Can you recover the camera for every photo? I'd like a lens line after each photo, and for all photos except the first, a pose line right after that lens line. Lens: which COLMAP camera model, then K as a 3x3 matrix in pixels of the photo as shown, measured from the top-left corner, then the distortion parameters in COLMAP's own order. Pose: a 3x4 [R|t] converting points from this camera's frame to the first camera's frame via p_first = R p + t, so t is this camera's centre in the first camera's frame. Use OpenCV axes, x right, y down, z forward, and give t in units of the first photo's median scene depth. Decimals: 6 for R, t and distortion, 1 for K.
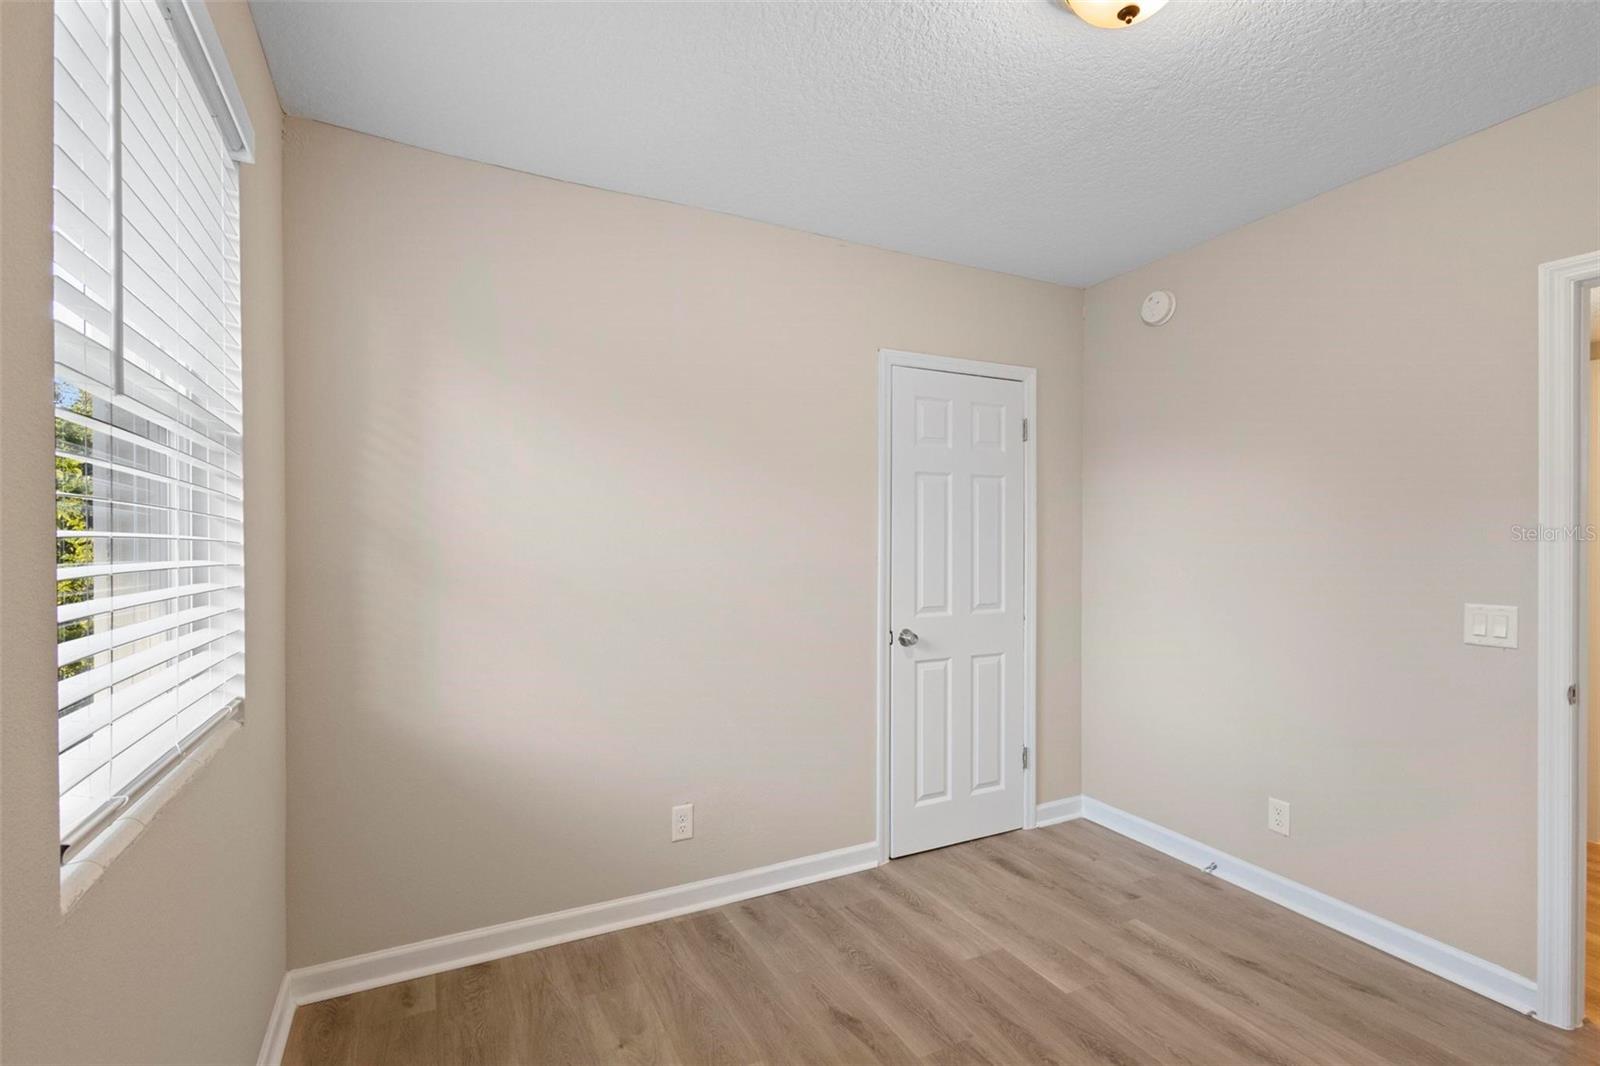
lens RADIAL K [[730.3, 0, 800.0], [0, 730.3, 533.0], [0, 0, 1]] dist [0.007378, 0.000088]
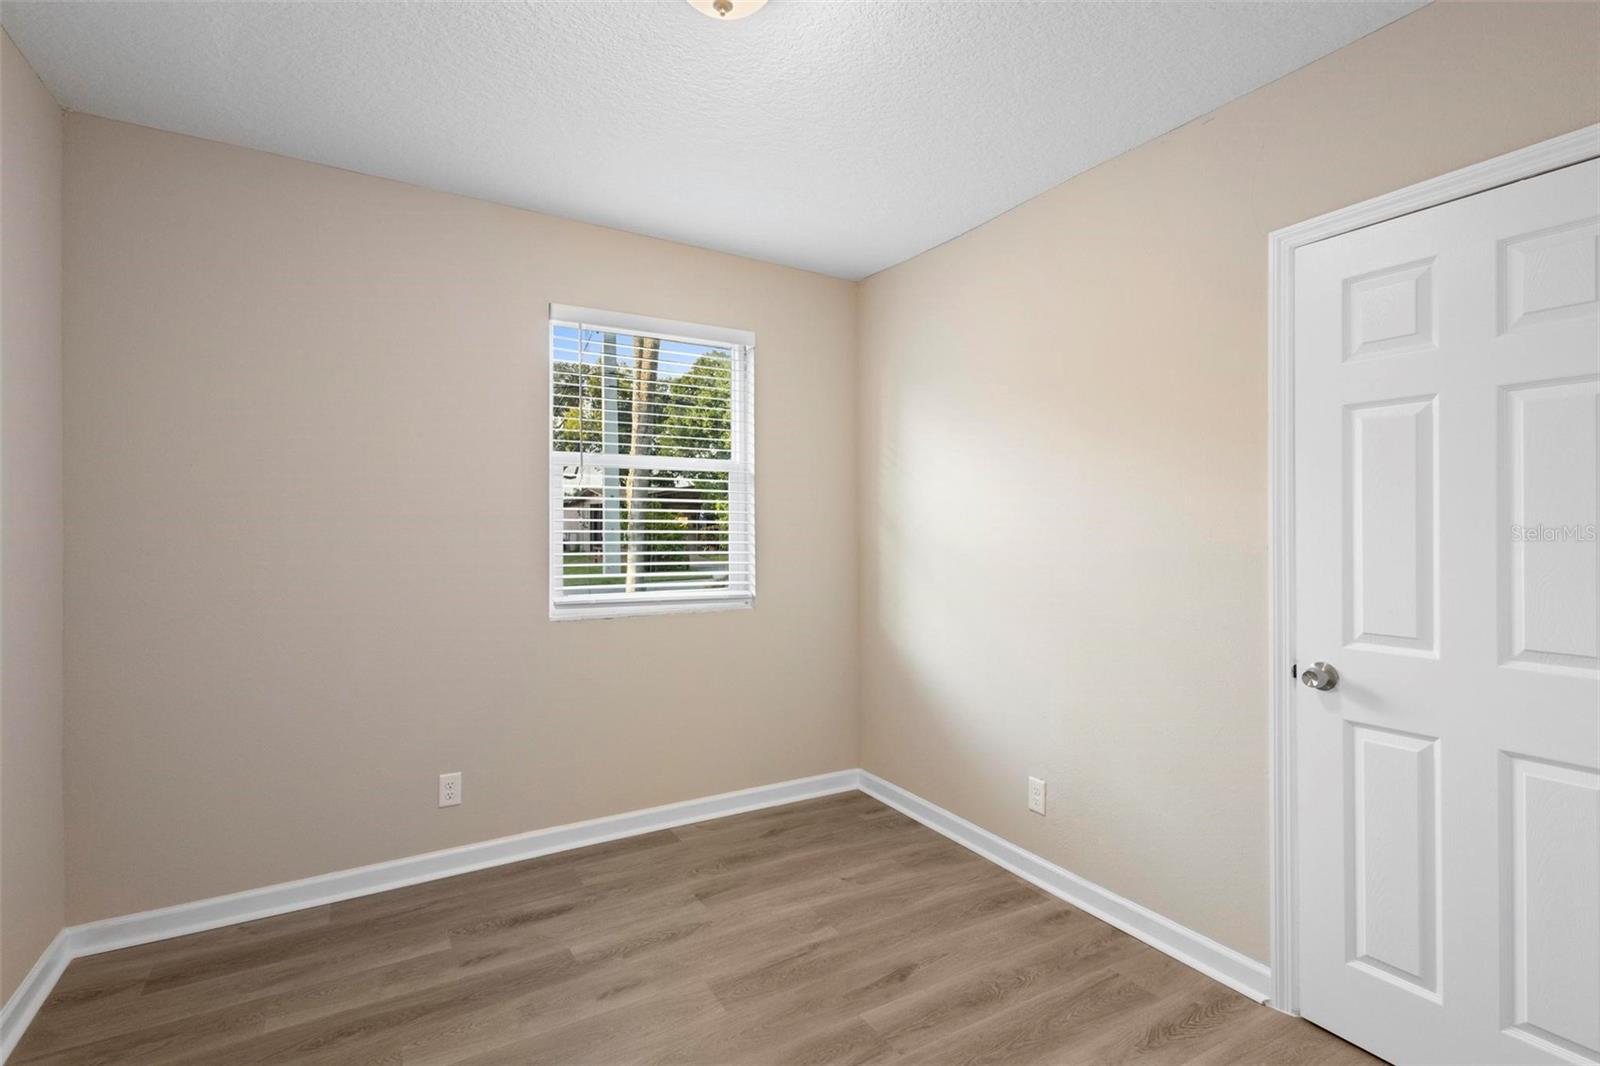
lens RADIAL K [[735.1, 0, 801.1], [0, 735.1, 518.6], [0, 0, 1]] dist [0.007059, -0.000193]
pose [[0.073037, -0.011818, -0.997259, 0.905621], [0.009868, 0.999889, -0.011126, 0.015051], [0.997280, -0.009028, 0.073146, 0.632690]]
